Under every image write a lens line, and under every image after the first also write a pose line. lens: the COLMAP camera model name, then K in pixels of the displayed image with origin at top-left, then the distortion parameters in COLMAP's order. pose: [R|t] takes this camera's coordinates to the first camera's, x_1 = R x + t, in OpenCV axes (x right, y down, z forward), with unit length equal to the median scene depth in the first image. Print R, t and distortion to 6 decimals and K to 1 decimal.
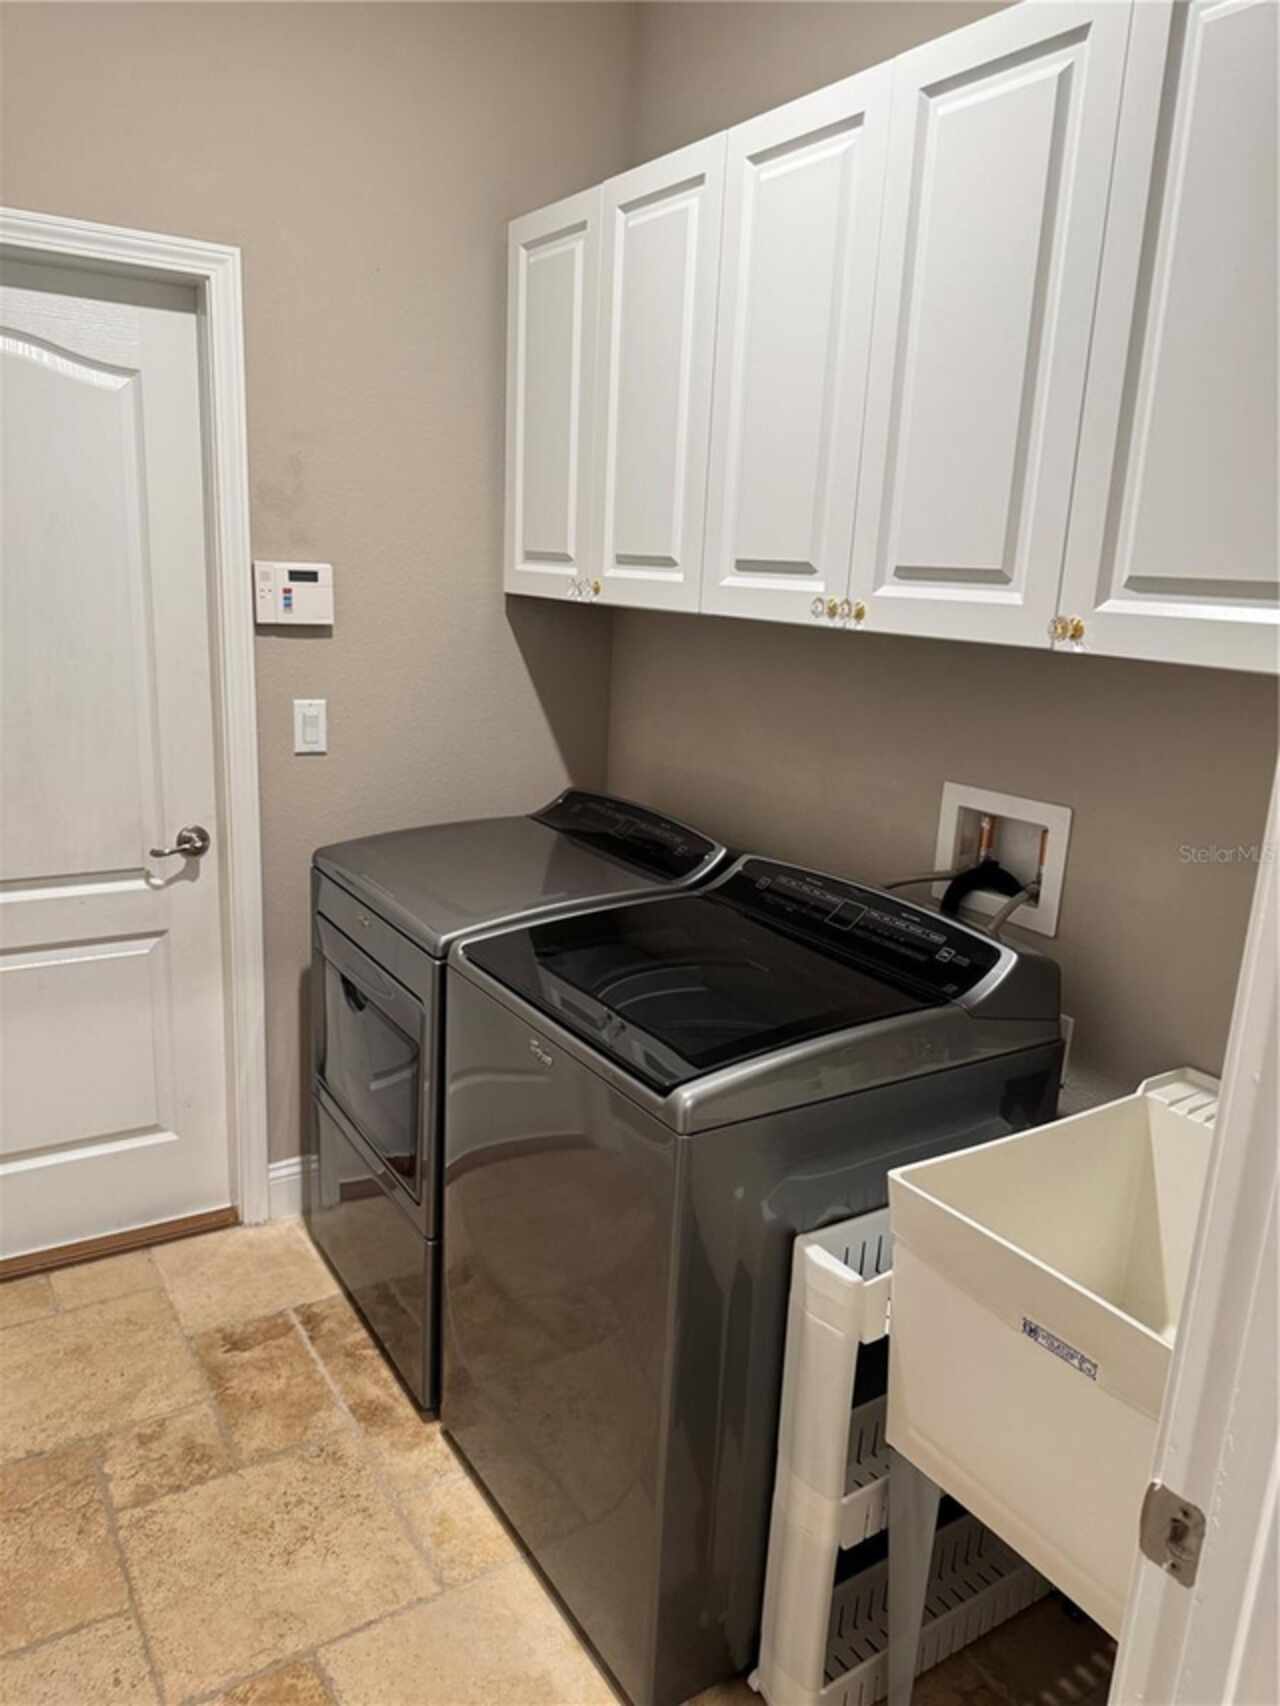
lens RADIAL K [[1227.3, 0, 650.1], [0, 1227.3, 850.0], [0, 0, 1]] dist [0.034573, -0.051292]
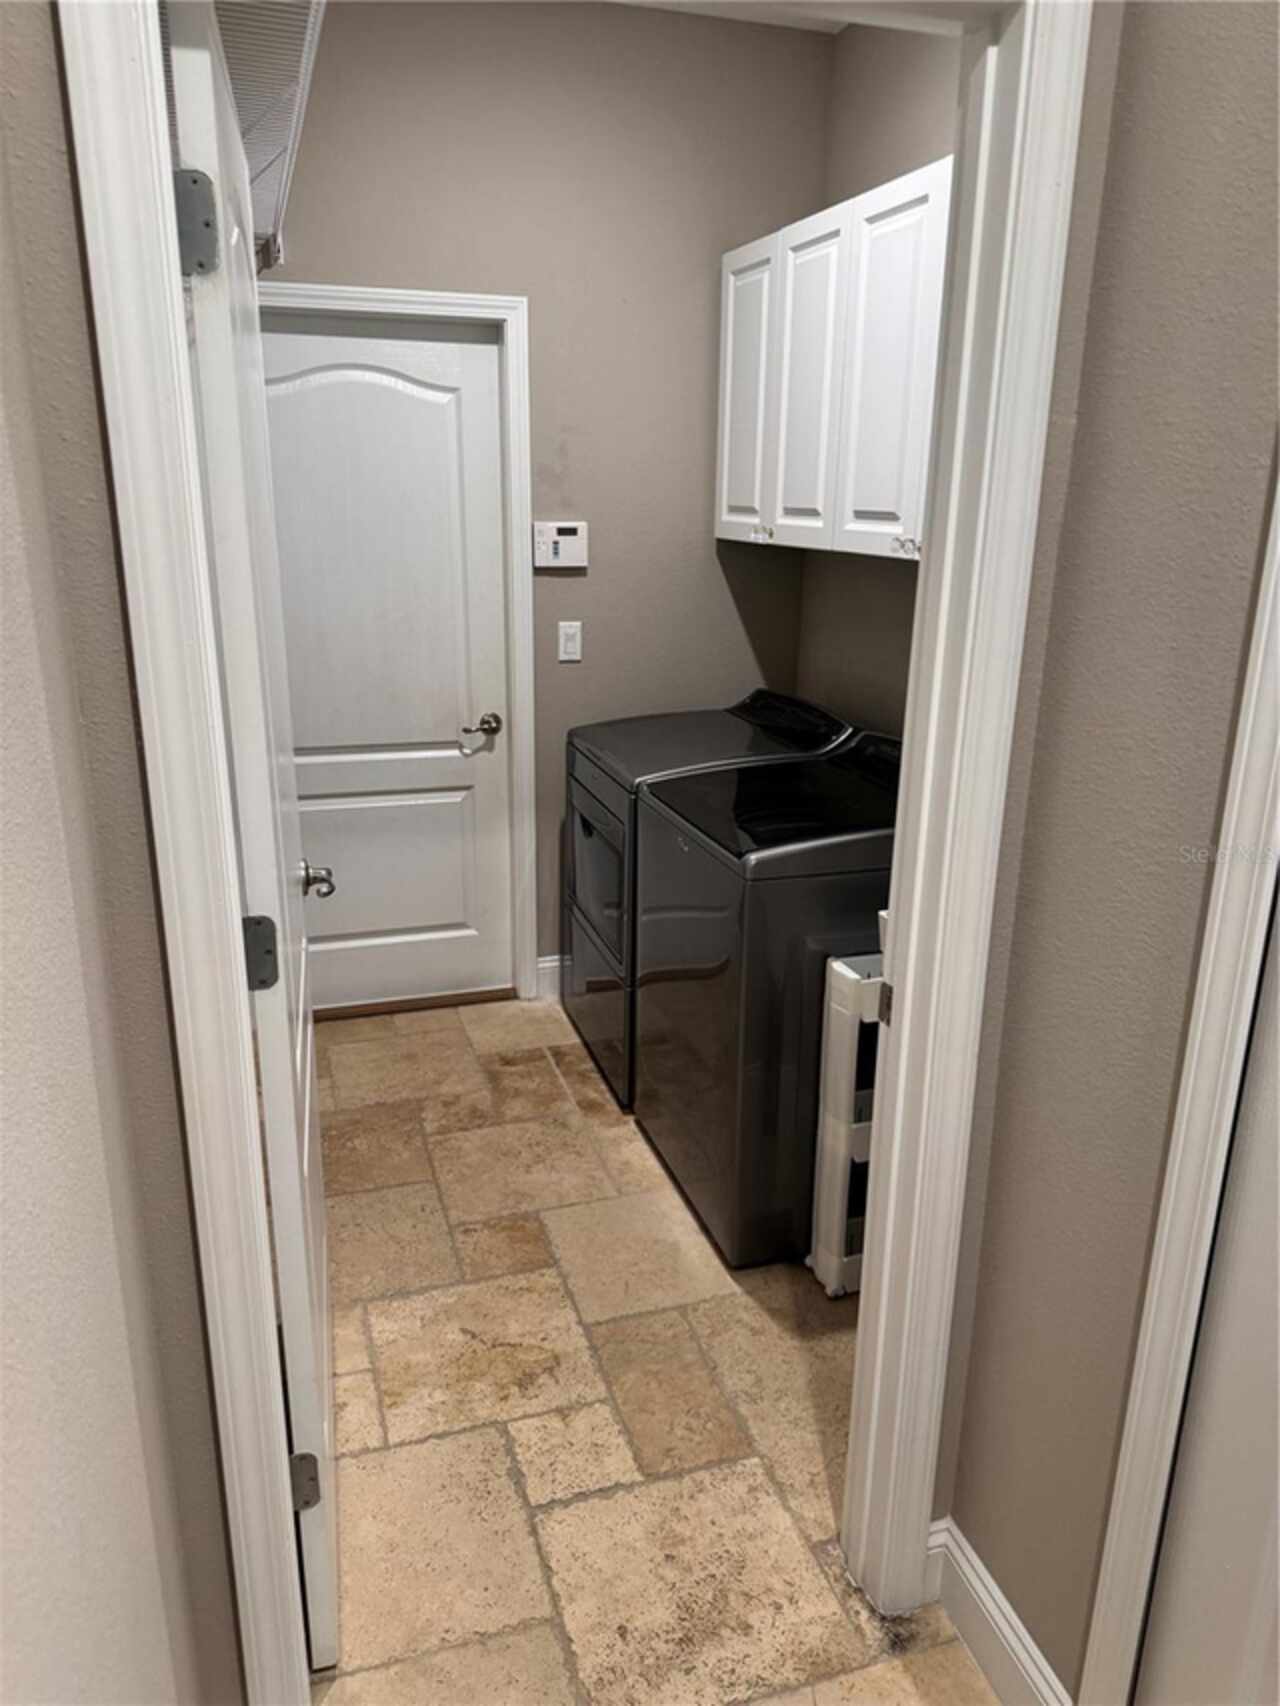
lens RADIAL K [[1227.3, 0, 640.5], [0, 1227.3, 850.7], [0, 0, 1]] dist [0.034573, -0.051292]
pose [[0.965221, 0.039049, -0.258503, 0.181213], [-0.026414, 0.998289, 0.052171, 0.066047], [0.260098, -0.043529, 0.964601, -0.351704]]
